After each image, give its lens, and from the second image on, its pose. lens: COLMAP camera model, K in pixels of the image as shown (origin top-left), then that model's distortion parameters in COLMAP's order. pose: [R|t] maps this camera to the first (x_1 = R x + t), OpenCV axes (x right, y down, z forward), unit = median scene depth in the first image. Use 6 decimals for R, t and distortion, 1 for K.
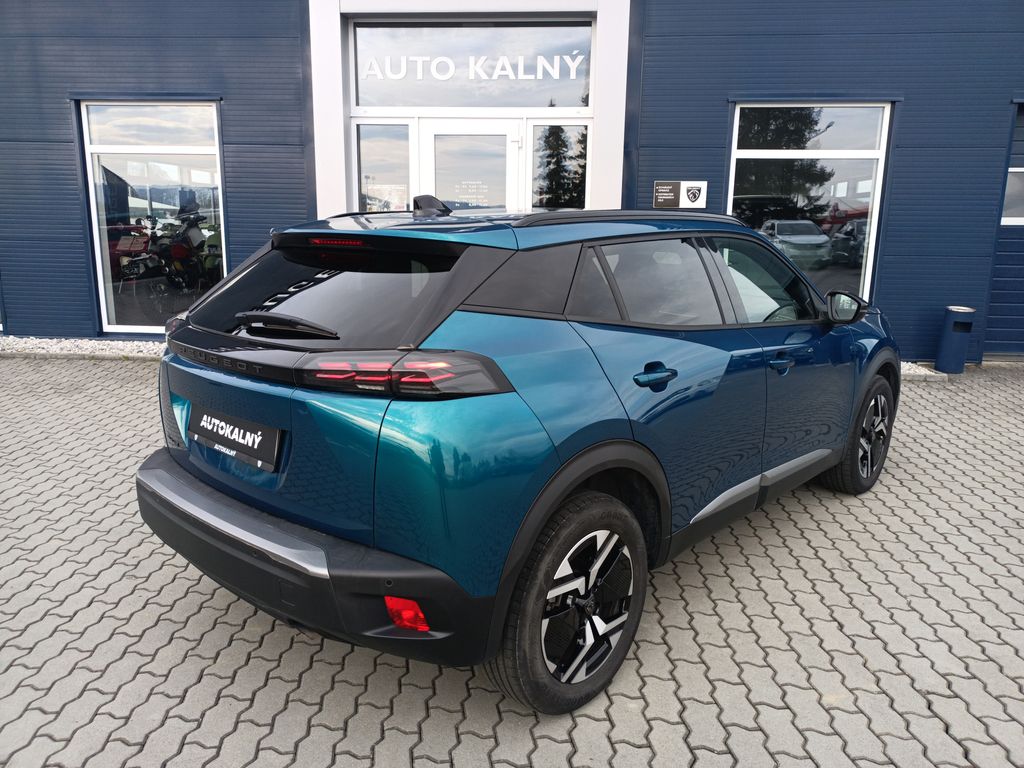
lens RADIAL K [[779.8, 0, 512.0], [0, 779.8, 384.0], [0, 0, 1]] dist [0.050037, -0.039450]
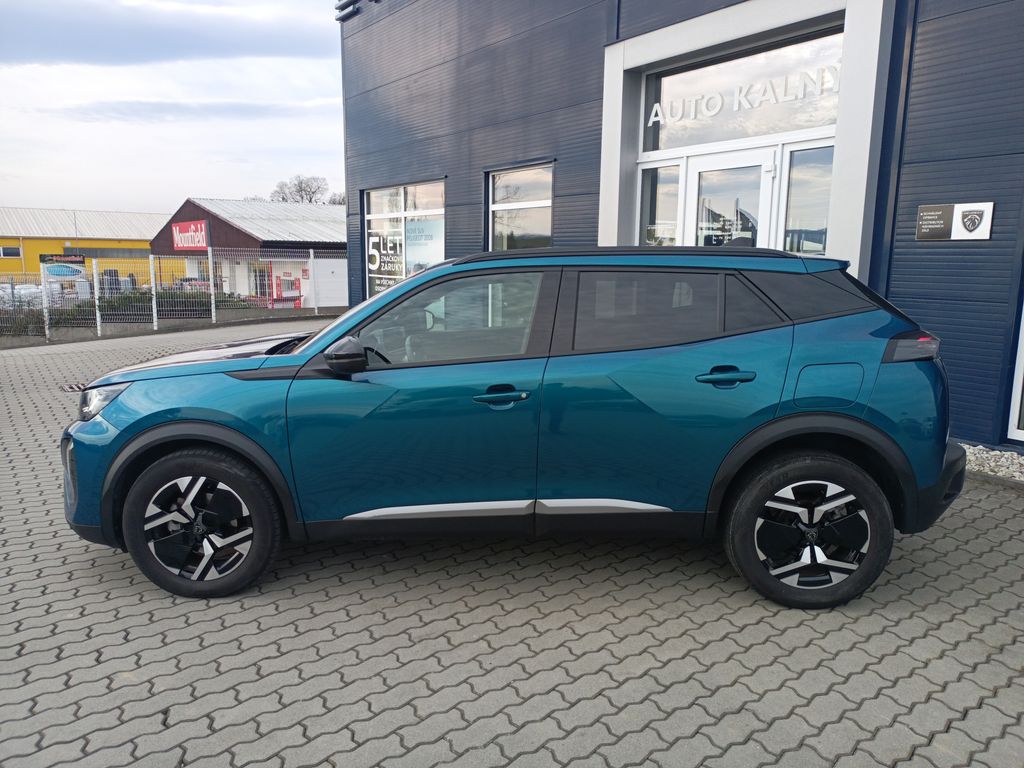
lens RADIAL K [[779.8, 0, 512.0], [0, 779.8, 384.0], [0, 0, 1]] dist [0.050037, -0.039450]
pose [[0.628515, 0.118504, -0.768717, 0.543149], [-0.161129, 0.986723, 0.020370, -0.040581], [0.760924, 0.111060, 0.639265, 0.230397]]
